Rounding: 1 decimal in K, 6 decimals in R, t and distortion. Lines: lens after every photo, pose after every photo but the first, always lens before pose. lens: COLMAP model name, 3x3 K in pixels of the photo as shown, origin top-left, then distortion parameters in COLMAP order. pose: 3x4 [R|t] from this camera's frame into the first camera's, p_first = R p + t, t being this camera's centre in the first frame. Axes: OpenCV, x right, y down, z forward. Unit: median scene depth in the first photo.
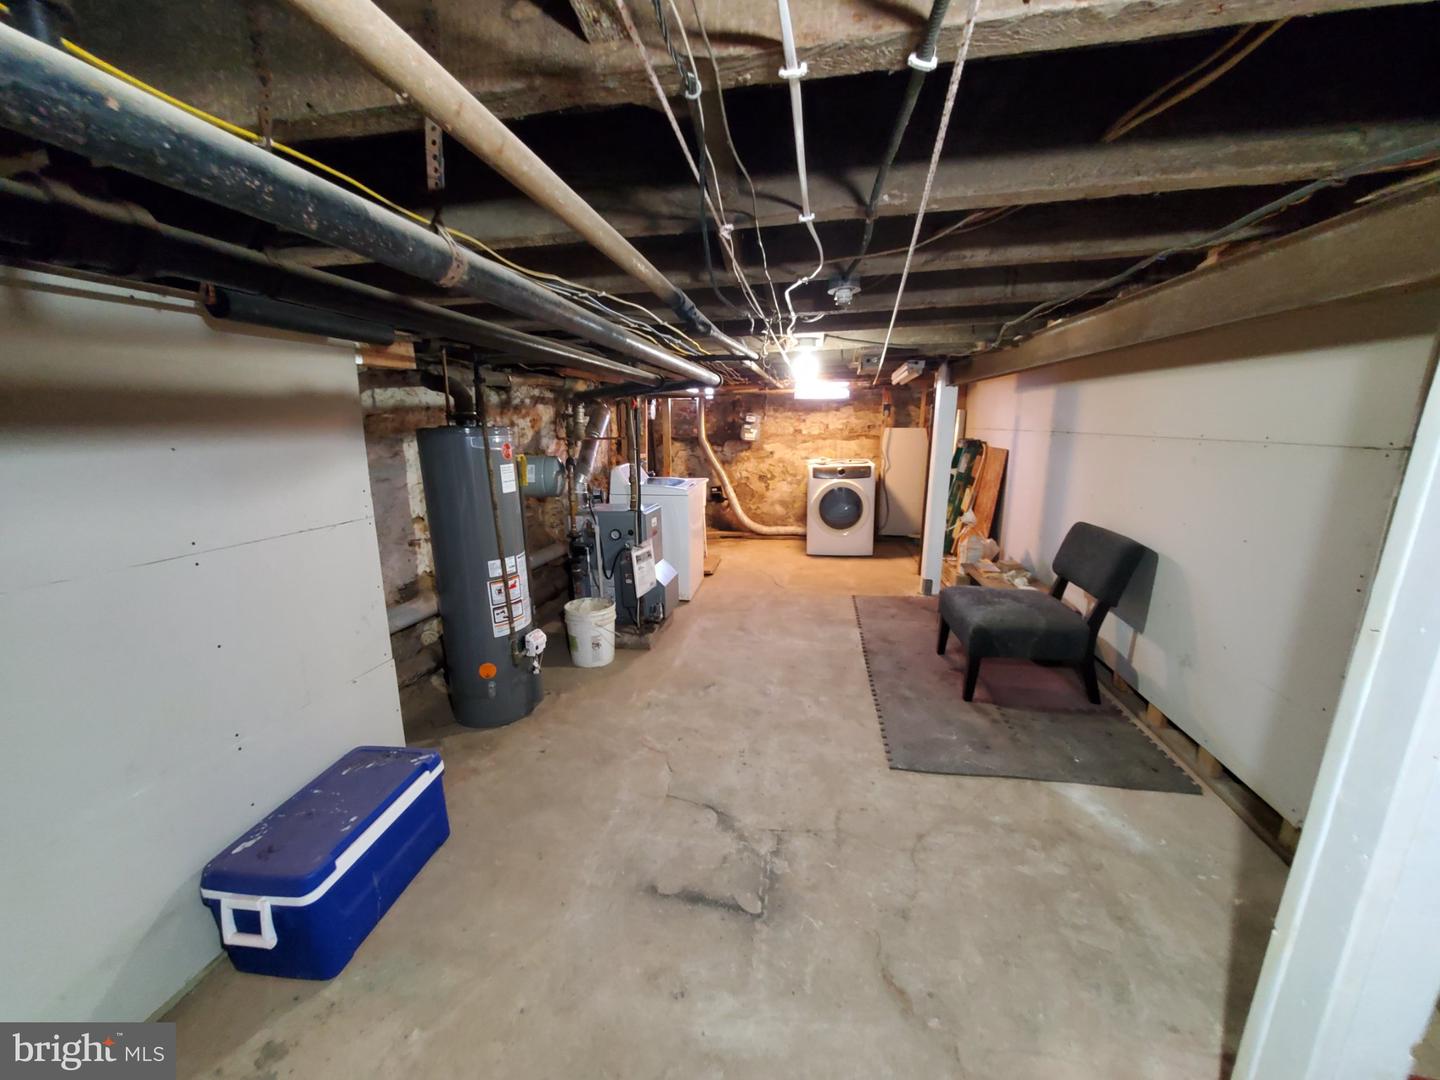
lens RADIAL K [[566.0, 0, 712.1], [0, 566.0, 549.4], [0, 0, 1]] dist [0.011627, -0.005759]
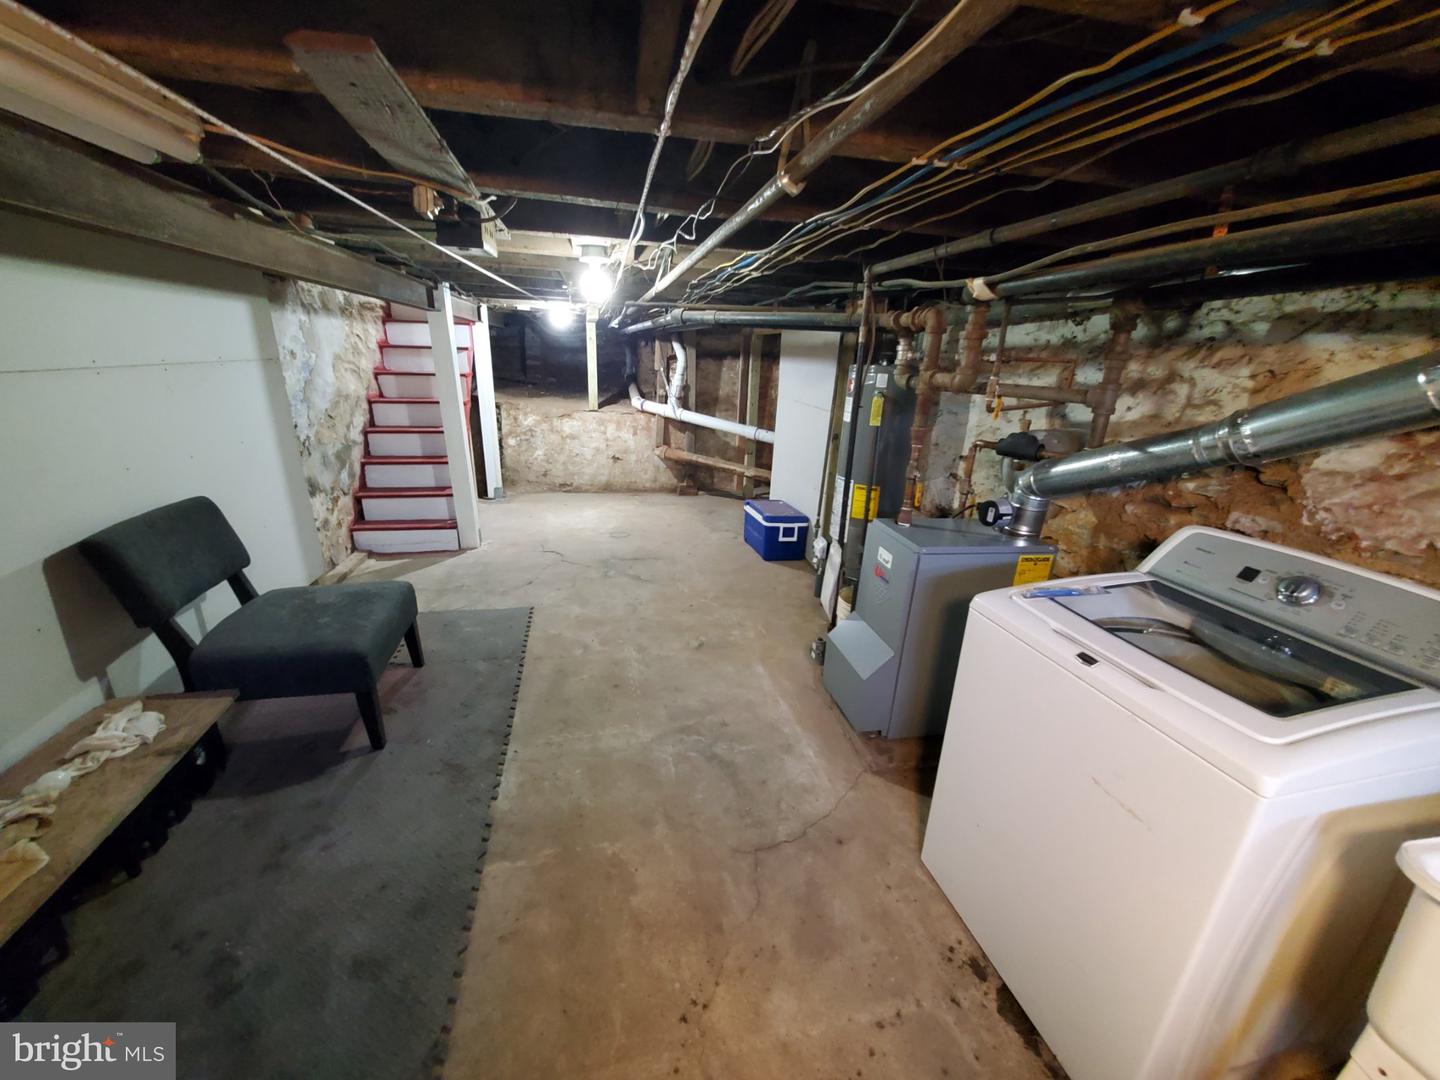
lens RADIAL K [[566.0, 0, 712.1], [0, 566.0, 549.4], [0, 0, 1]] dist [0.011627, -0.005759]
pose [[-0.926144, 0.110319, -0.360676, 0.287316], [-0.110539, 0.834888, 0.539206, -0.386130], [0.360609, 0.539252, -0.761032, 1.581056]]
